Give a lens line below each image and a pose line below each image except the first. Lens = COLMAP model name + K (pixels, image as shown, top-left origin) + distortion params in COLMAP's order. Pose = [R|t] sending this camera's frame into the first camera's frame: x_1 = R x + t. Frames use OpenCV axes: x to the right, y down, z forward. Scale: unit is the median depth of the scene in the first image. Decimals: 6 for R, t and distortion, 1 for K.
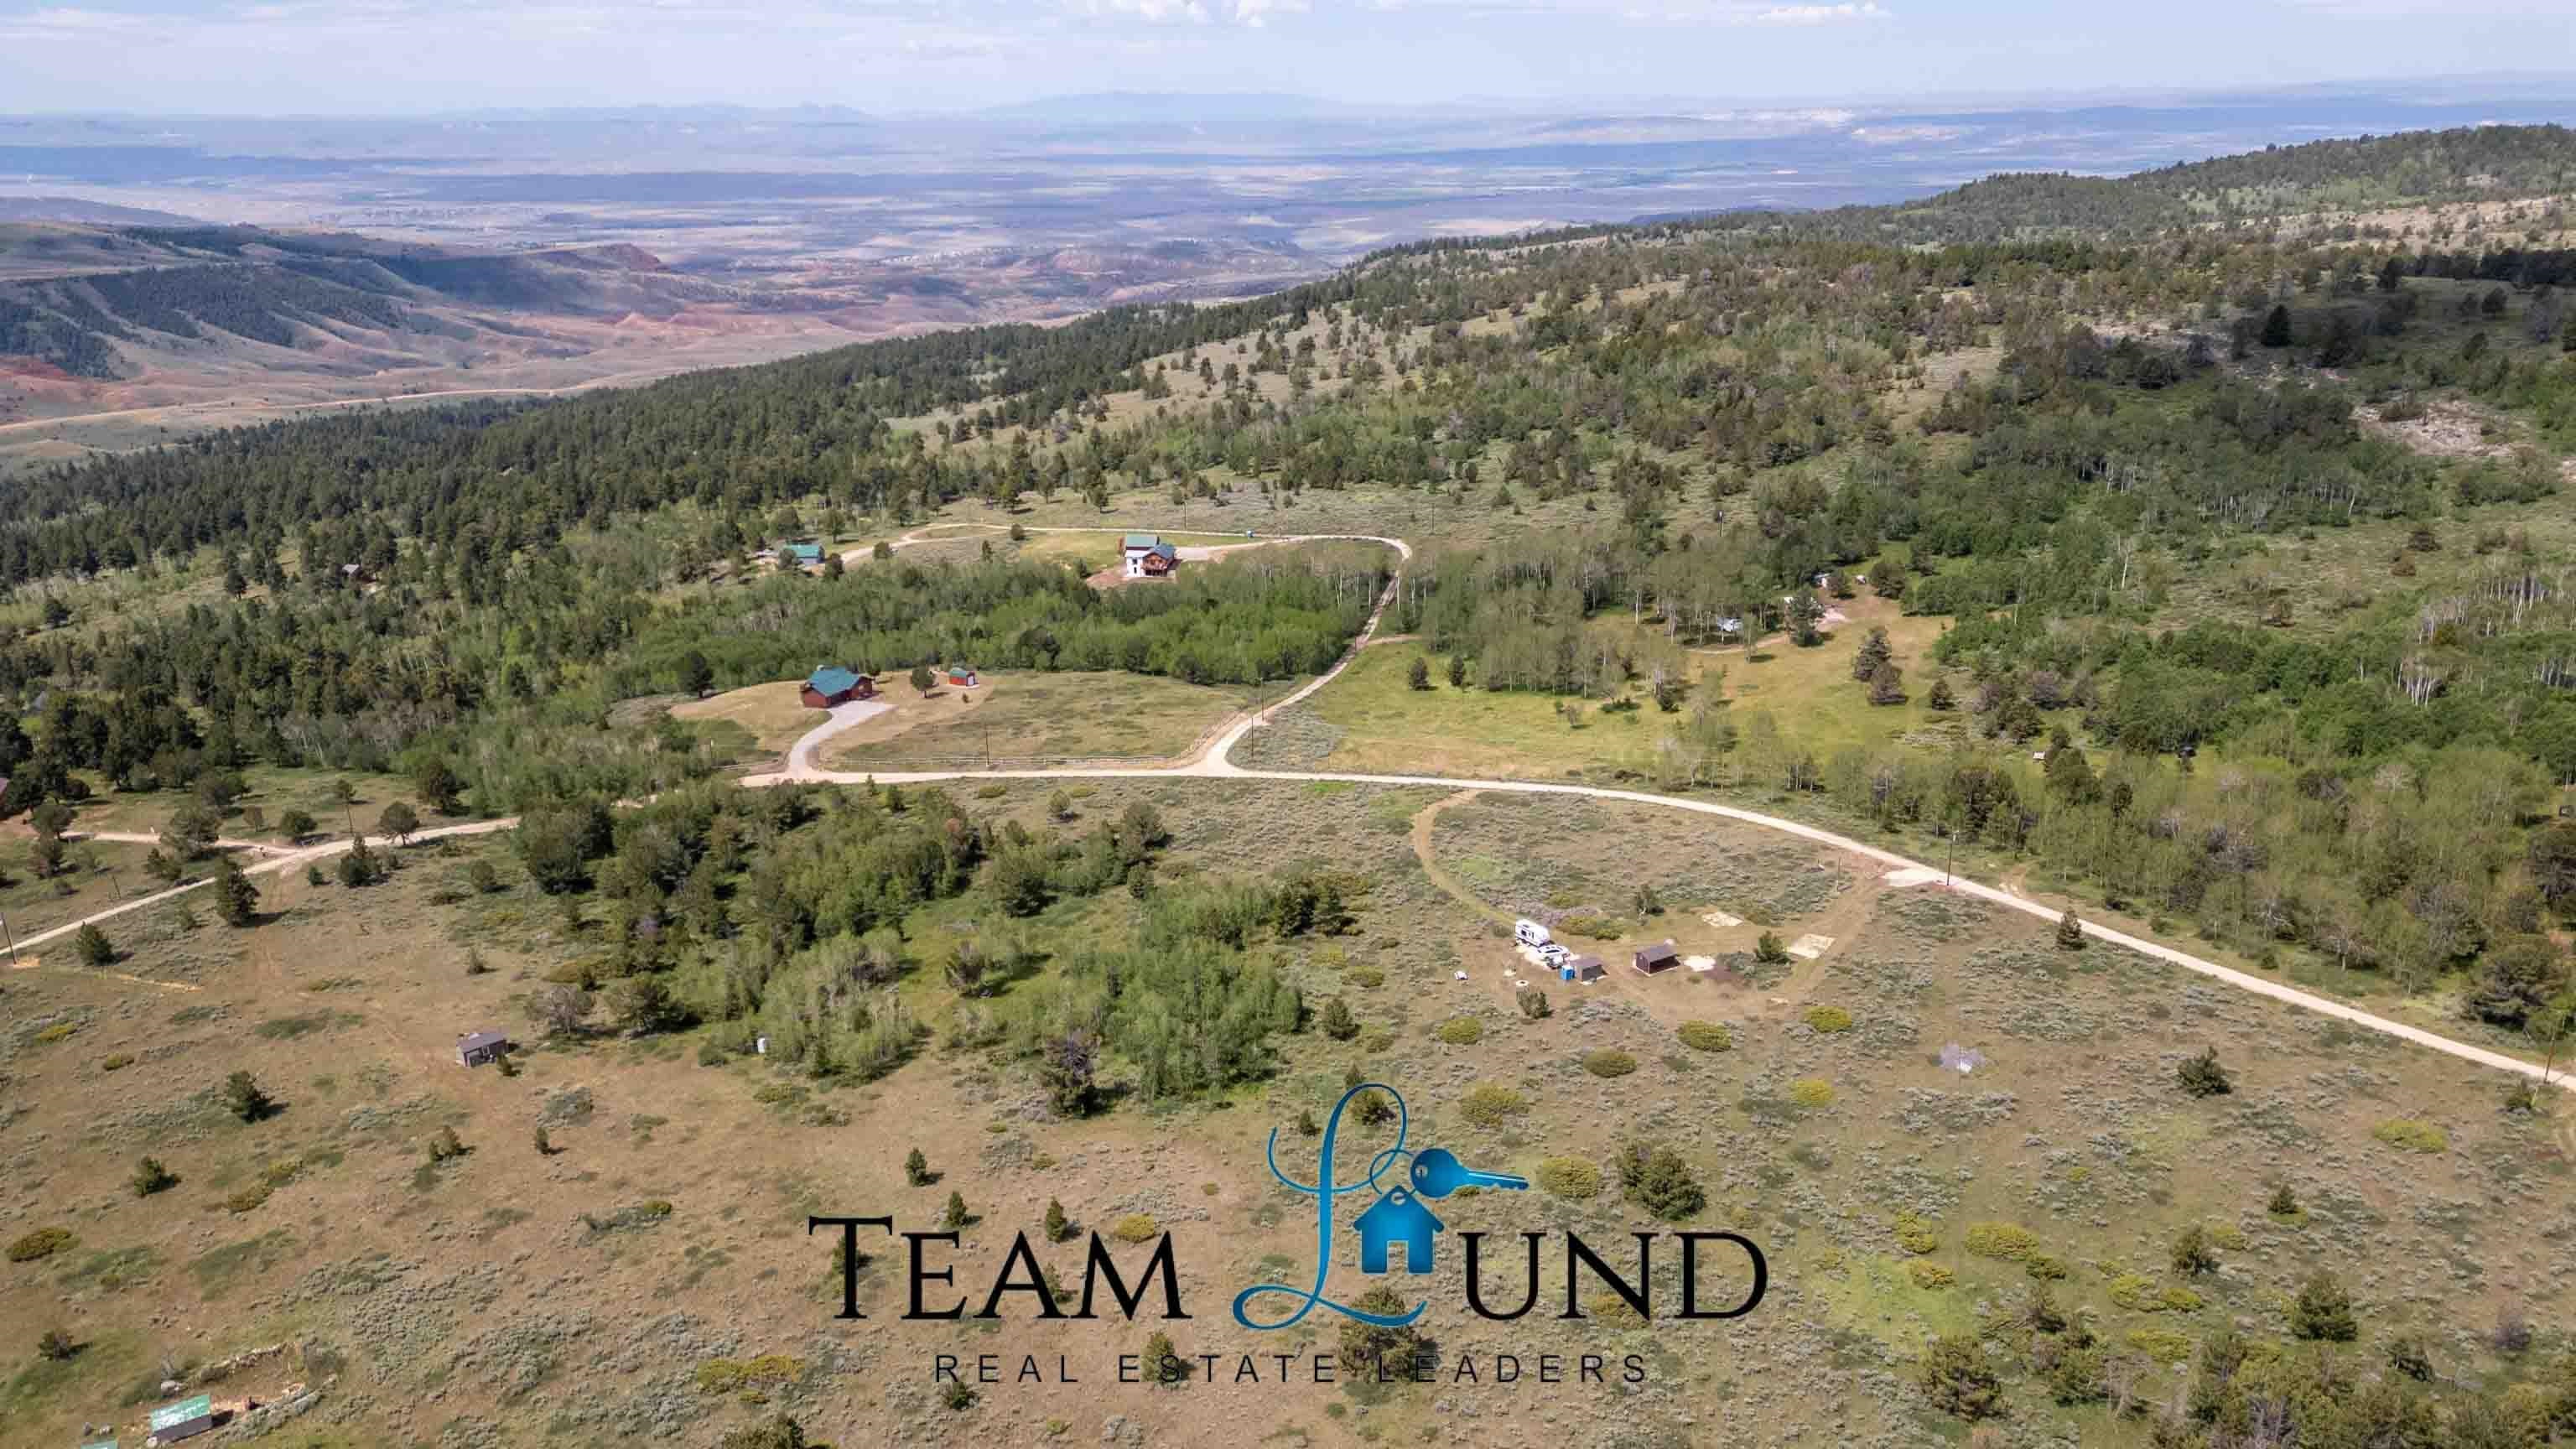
lens RADIAL K [[2166.8, 0, 1288.0], [0, 2166.8, 724.5], [0, 0, 1]] dist [0.137485, -0.196963]
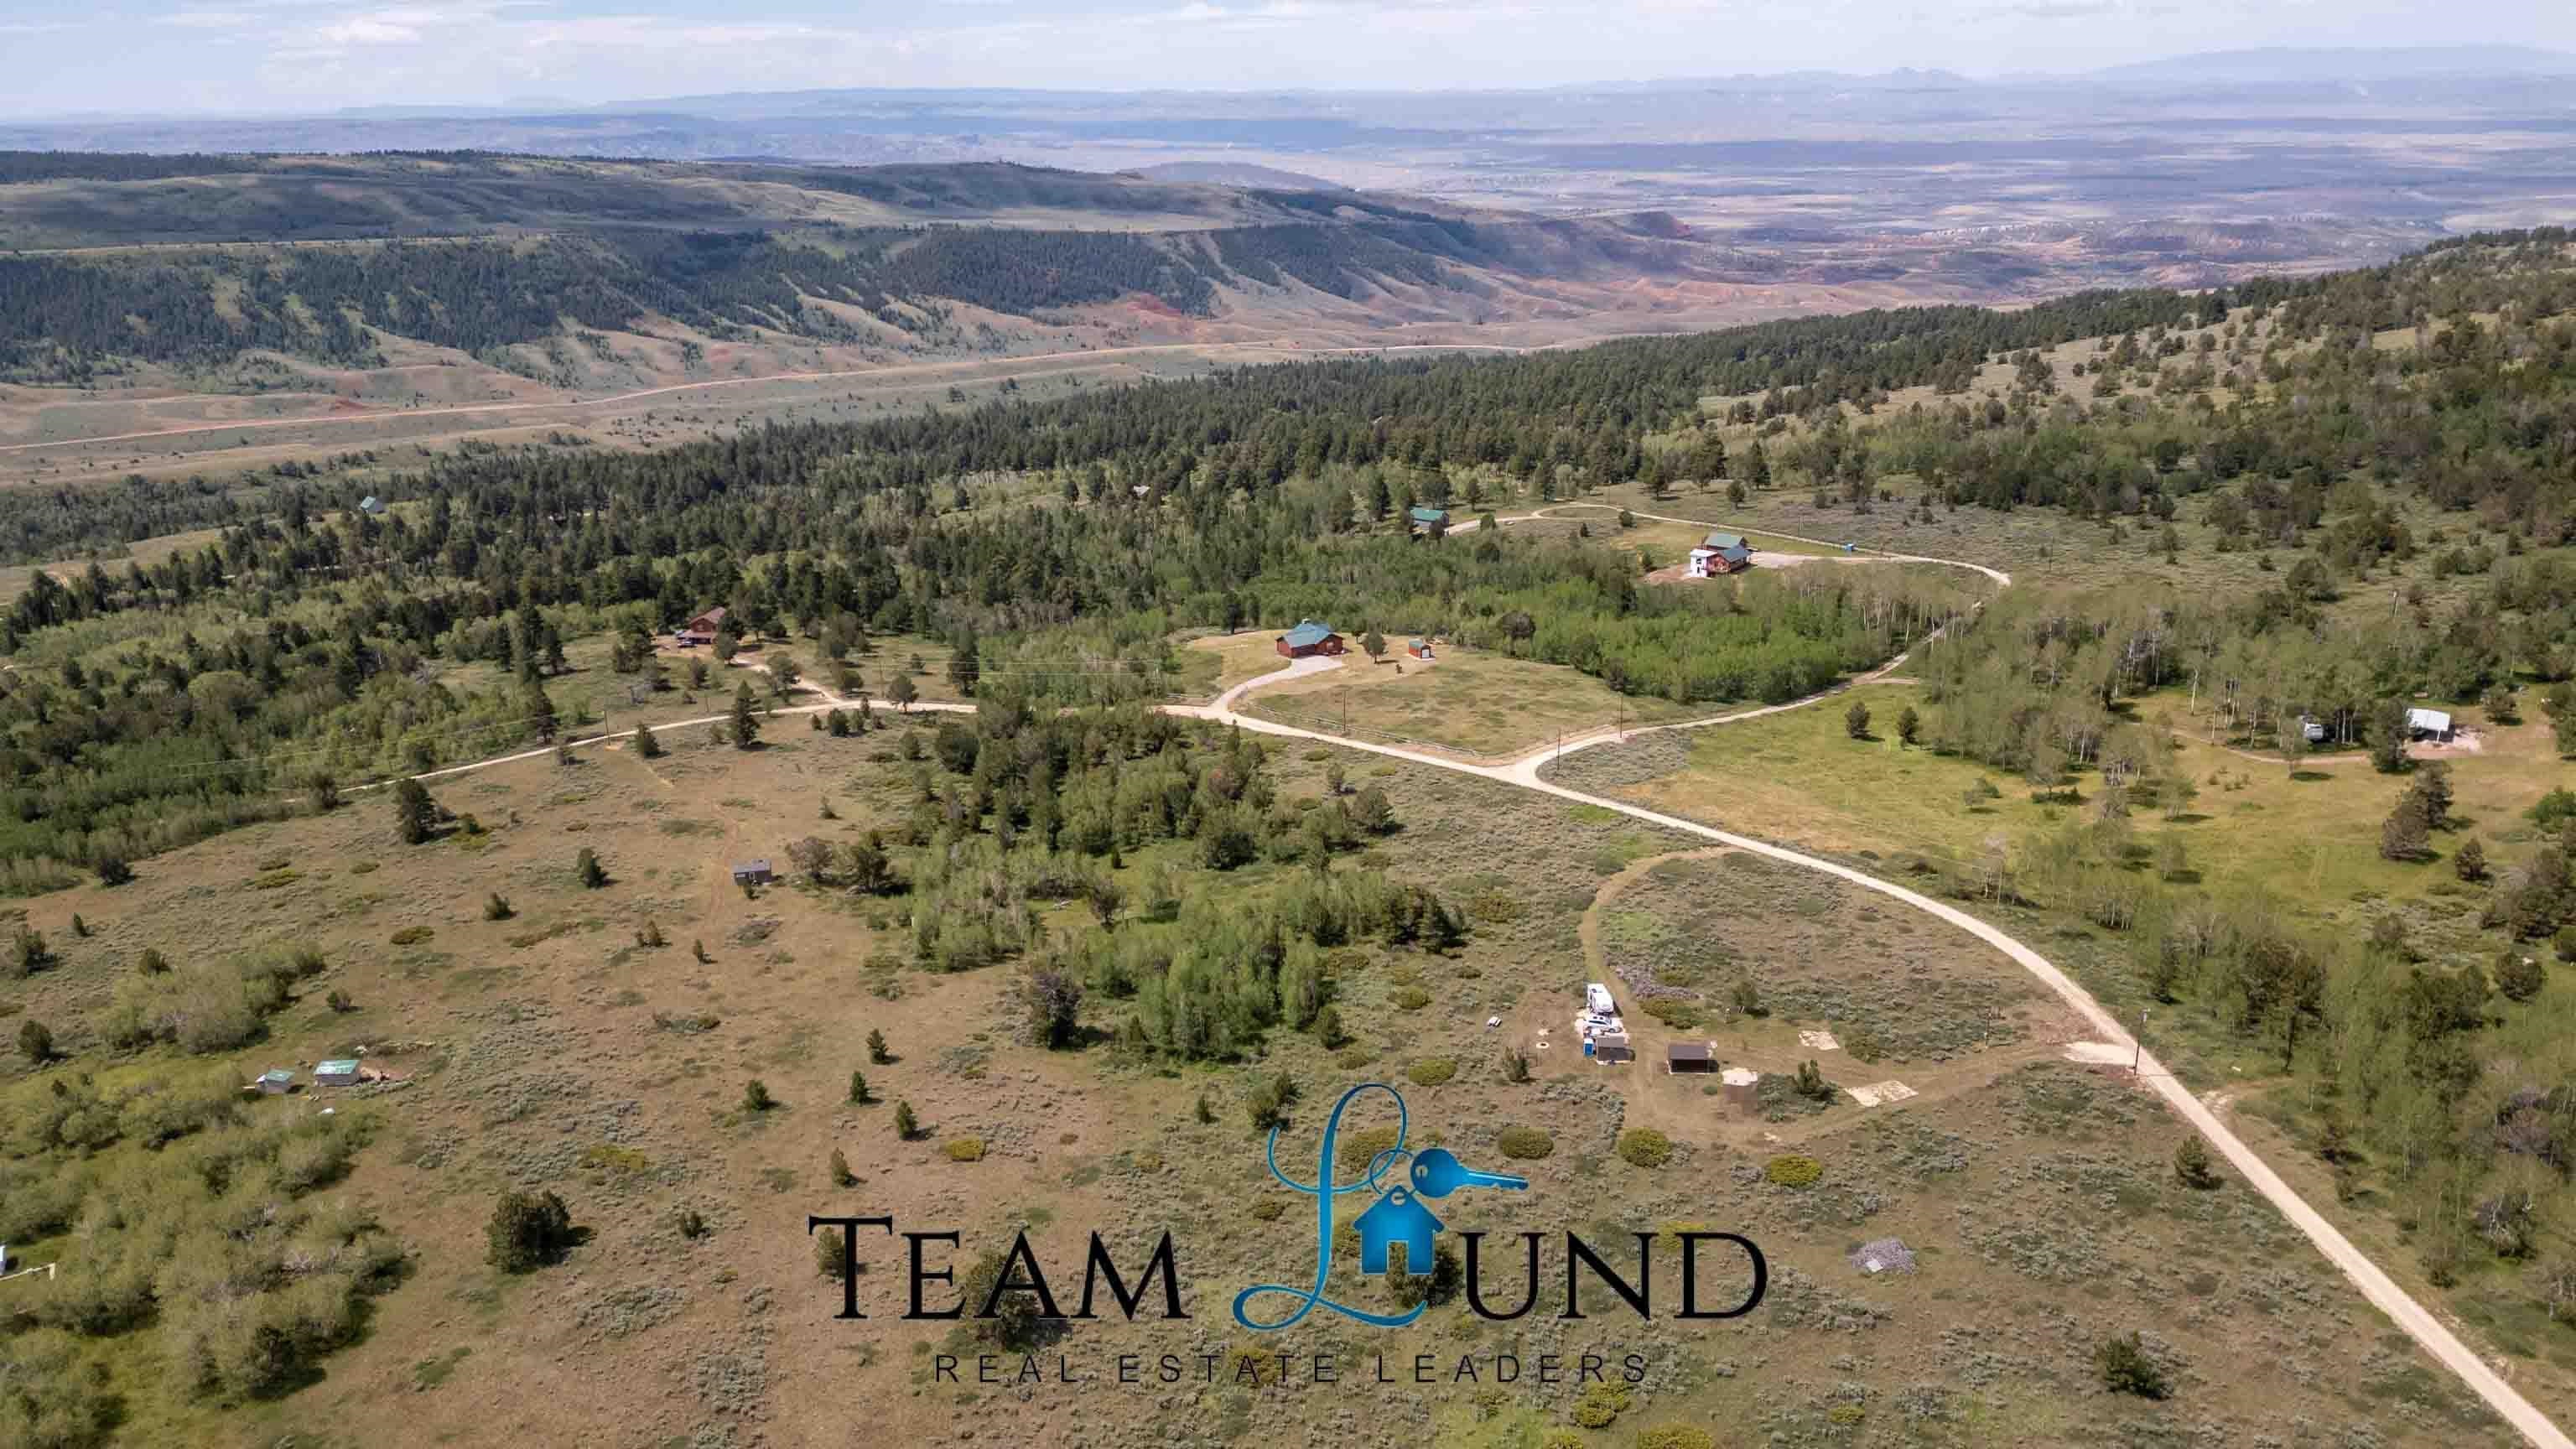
lens RADIAL K [[2213.6, 0, 1288.0], [0, 2213.6, 724.5], [0, 0, 1]] dist [0.102881, -0.153032]
pose [[0.788073, 0.167697, -0.592299, 0.248701], [-0.159235, 0.984964, 0.067005, -0.027304], [0.594630, 0.041510, 0.802927, 0.076419]]
